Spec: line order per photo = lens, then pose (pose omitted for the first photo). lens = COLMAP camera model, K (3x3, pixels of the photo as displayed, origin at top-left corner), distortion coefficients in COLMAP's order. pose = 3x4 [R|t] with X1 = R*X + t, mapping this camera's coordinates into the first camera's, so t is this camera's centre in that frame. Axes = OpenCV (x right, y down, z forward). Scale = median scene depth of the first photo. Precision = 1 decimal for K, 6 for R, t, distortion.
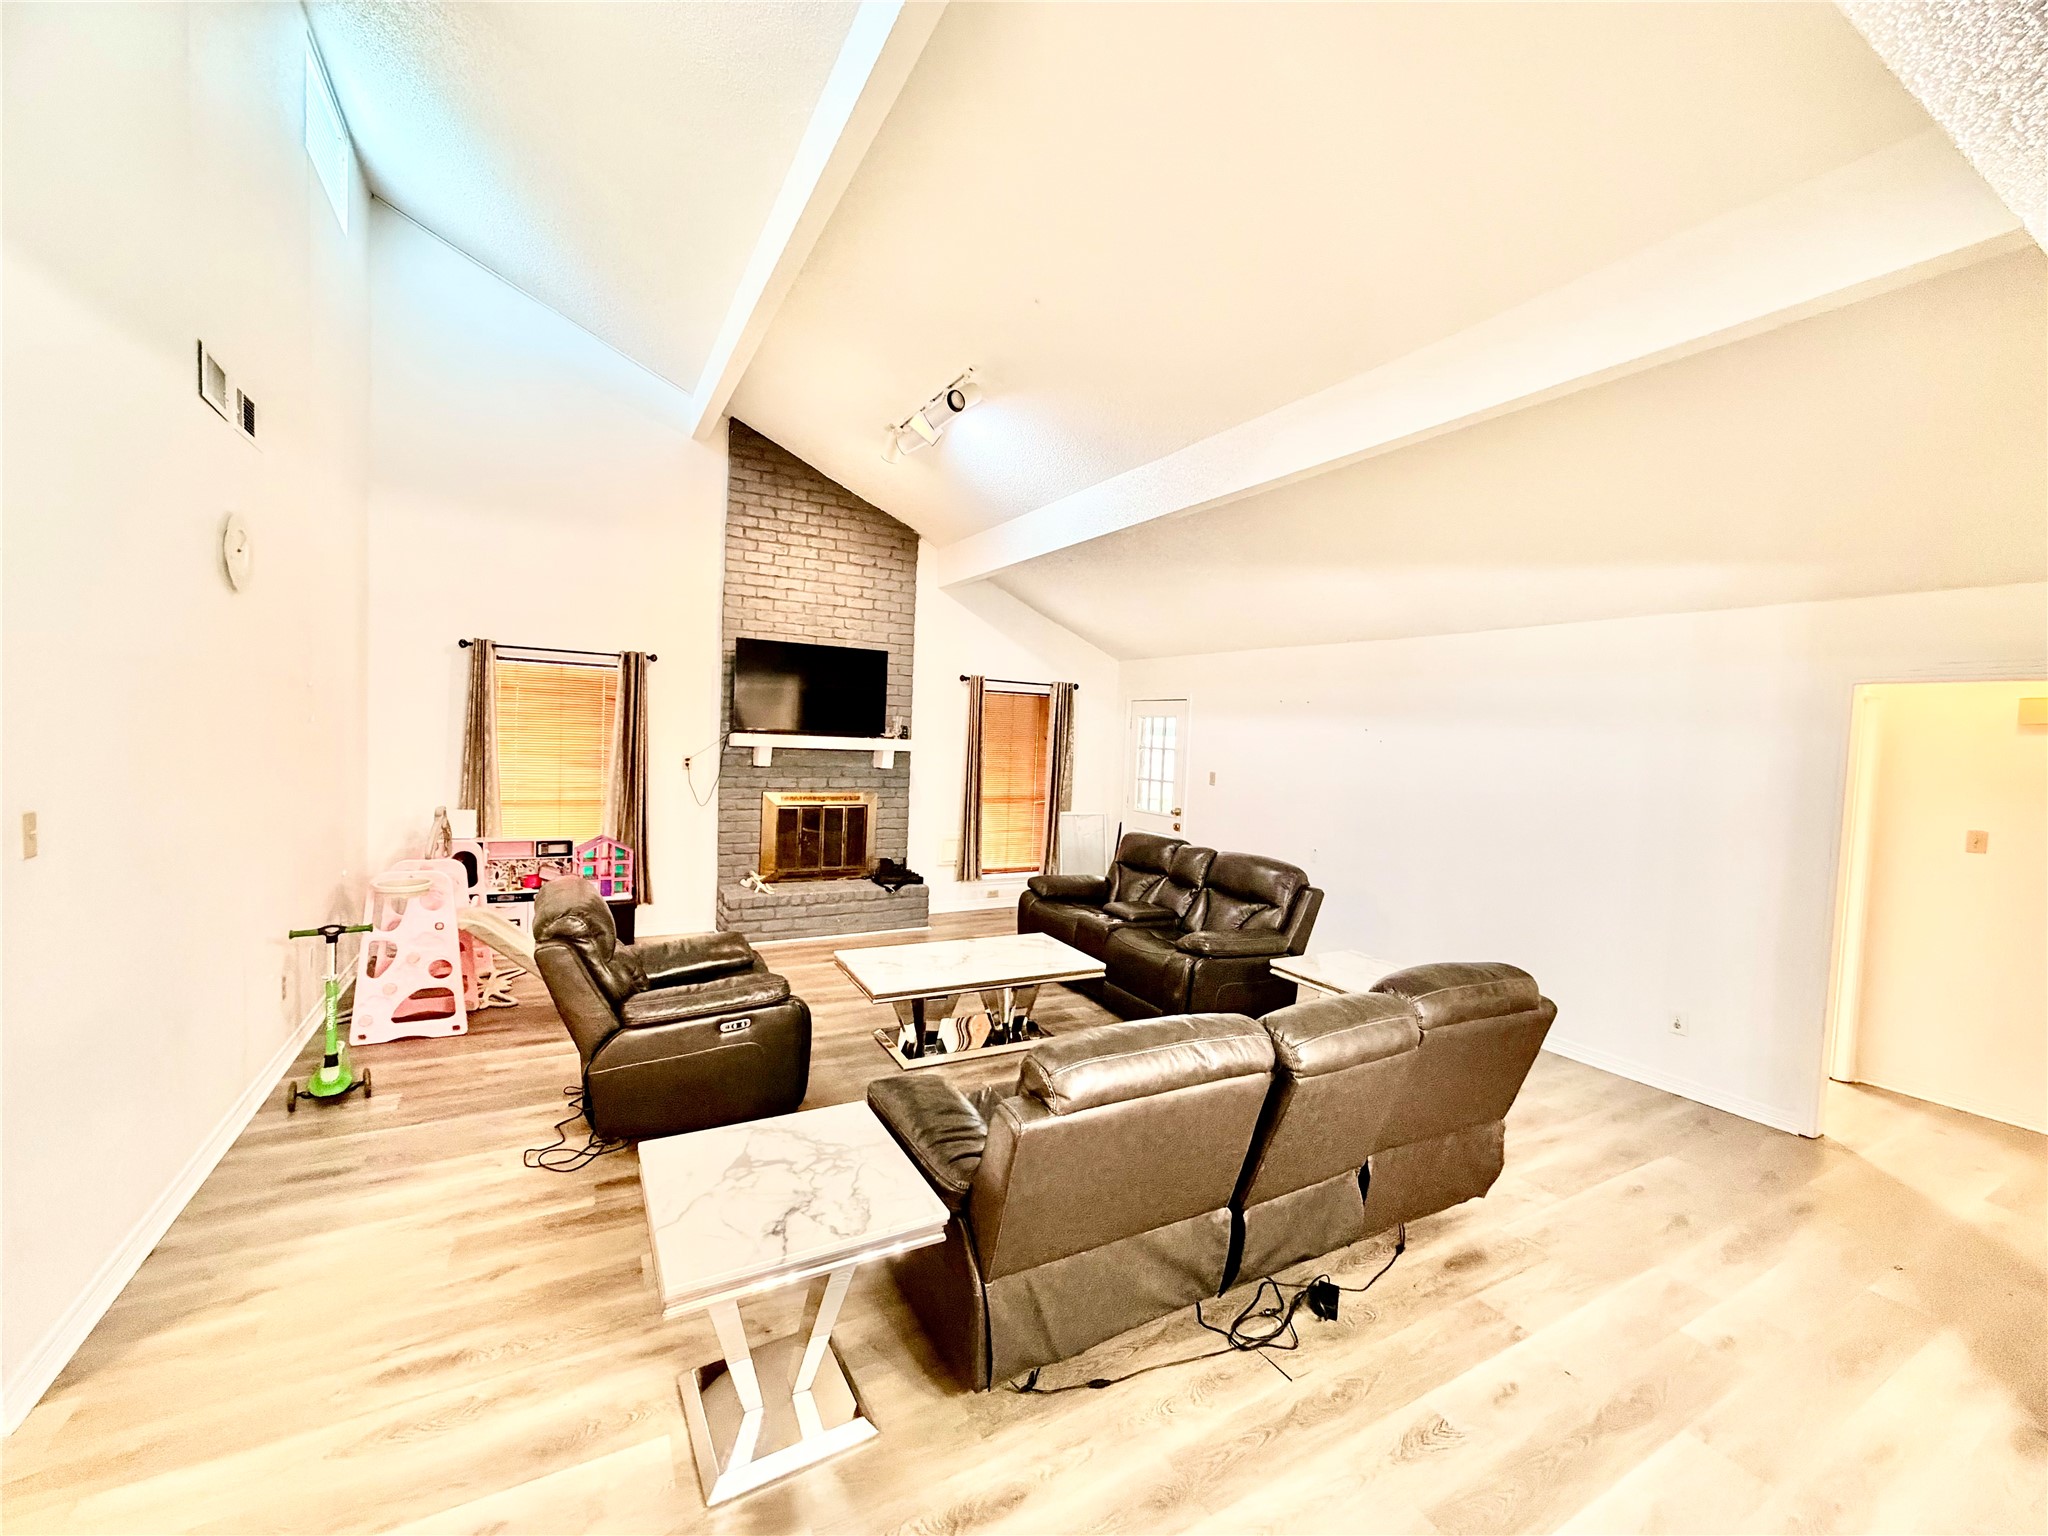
lens RADIAL K [[817.0, 0, 1013.5], [0, 817.0, 773.1], [0, 0, 1]] dist [0.001075, -0.000216]
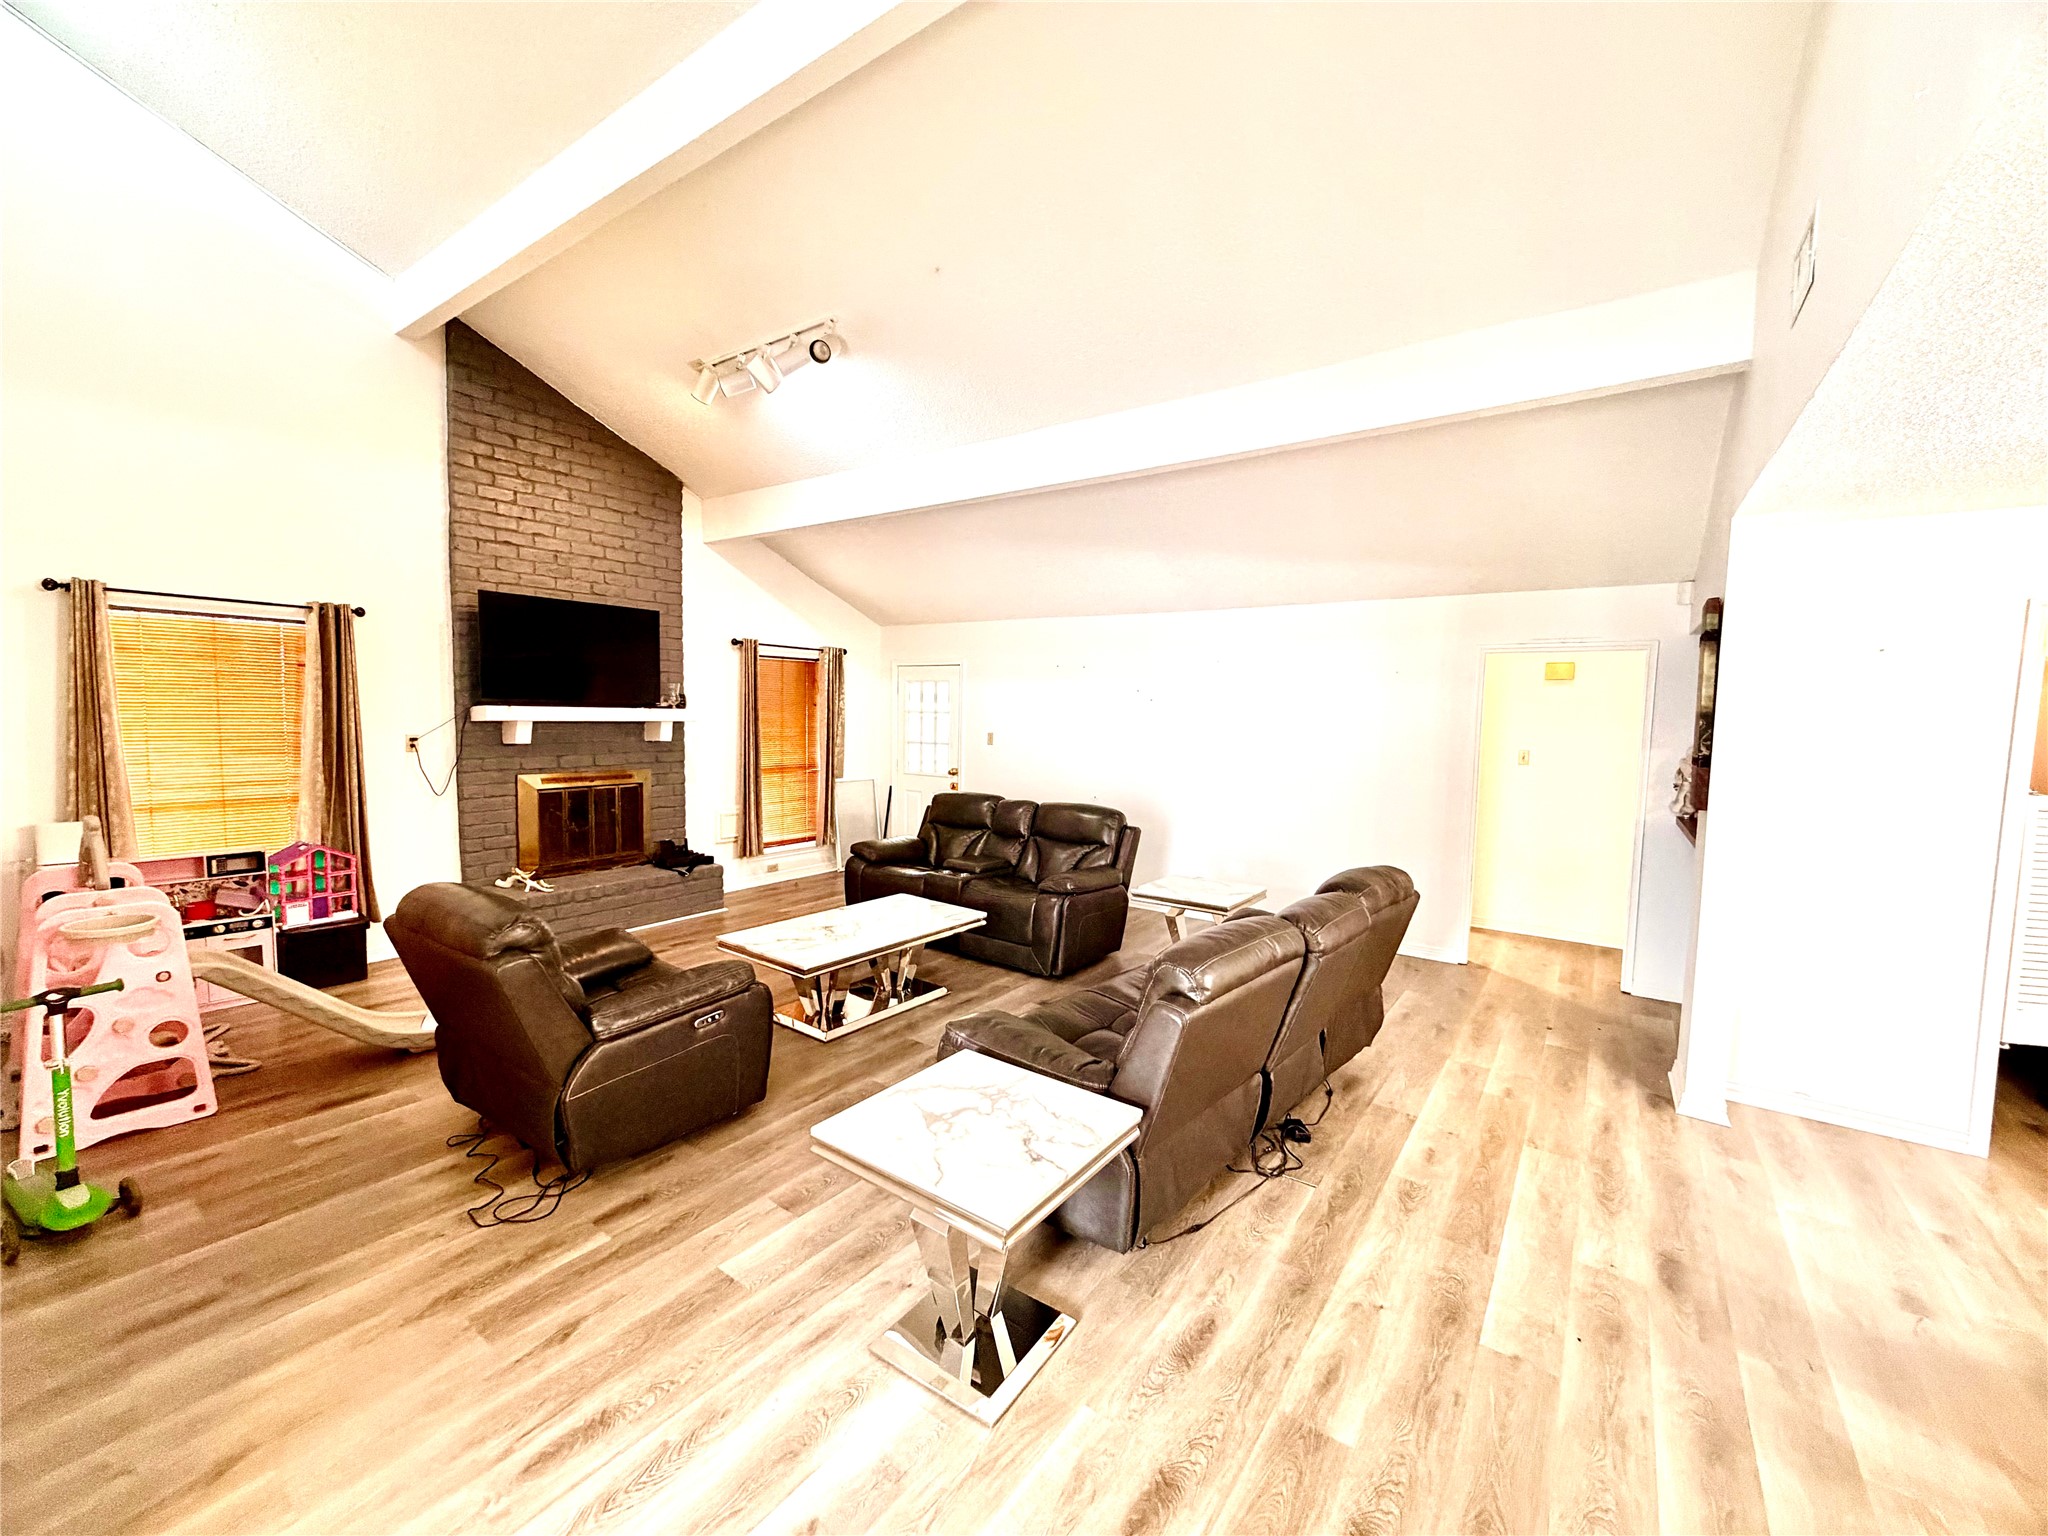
lens RADIAL K [[817.0, 0, 1013.5], [0, 817.0, 775.7], [0, 0, 1]] dist [0.001075, -0.000216]
pose [[0.905142, -0.058059, 0.421126, -0.226853], [0.039644, 0.997841, 0.052360, 0.000028], [-0.423256, -0.030698, 0.905490, 0.016335]]
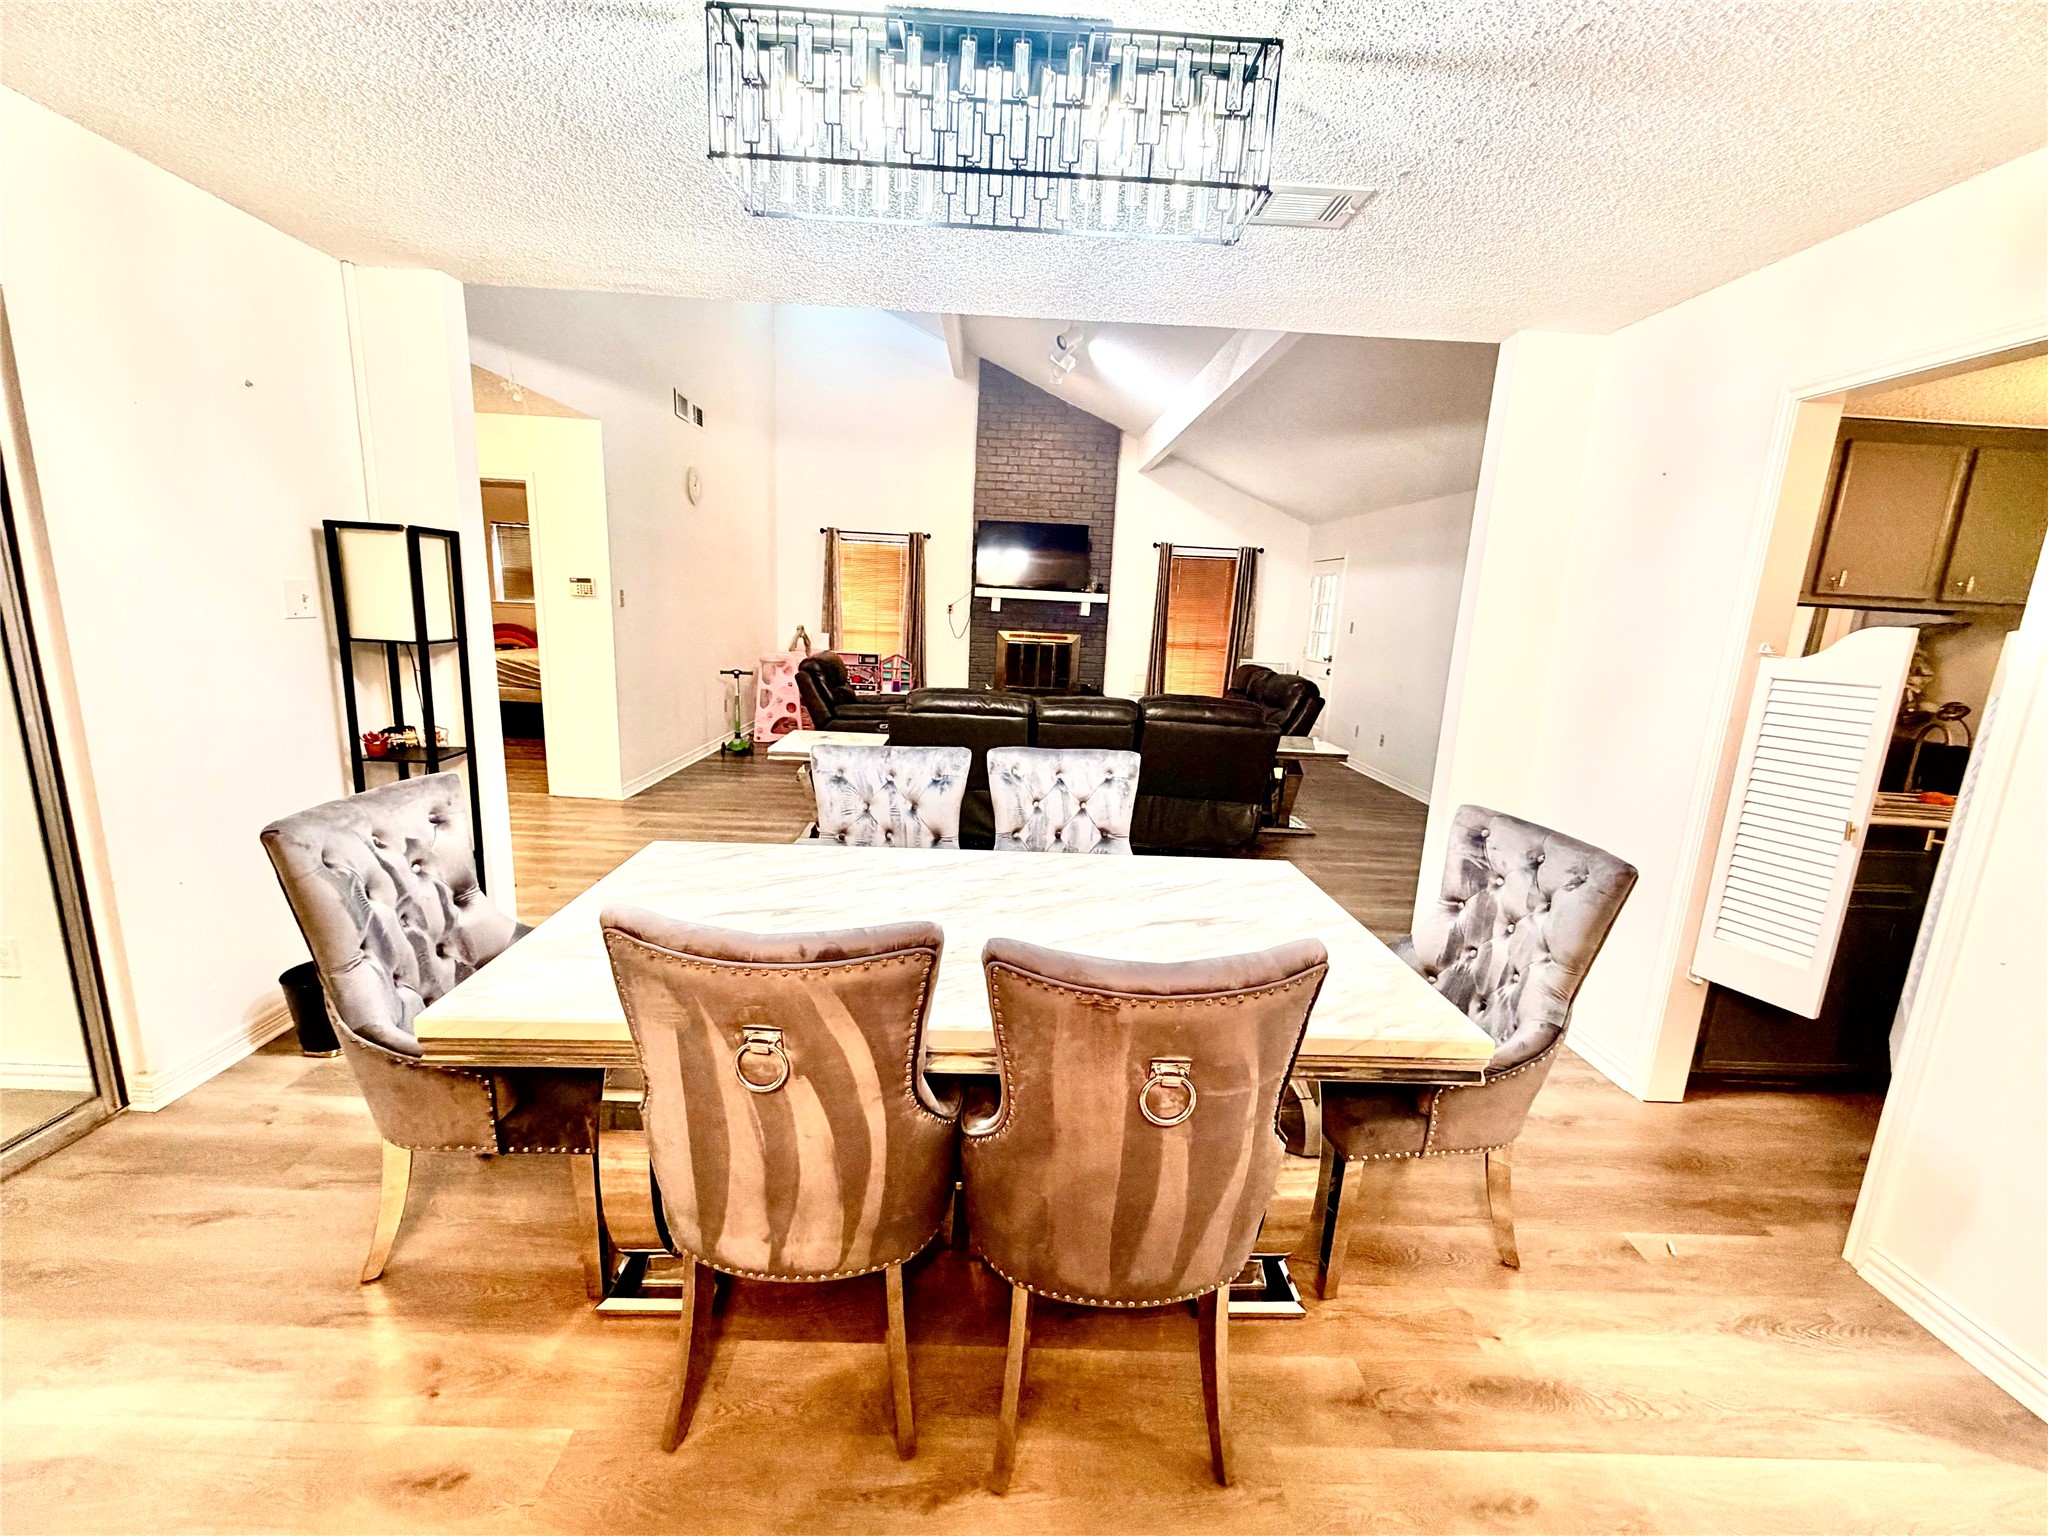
lens RADIAL K [[817.0, 0, 1016.8], [0, 817.0, 769.6], [0, 0, 1]] dist [0.001075, -0.000216]
pose [[0.886792, 0.092239, -0.452870, 0.449649], [-0.033671, 0.990172, 0.135743, 0.079204], [0.460940, -0.105127, 0.881183, -0.309091]]
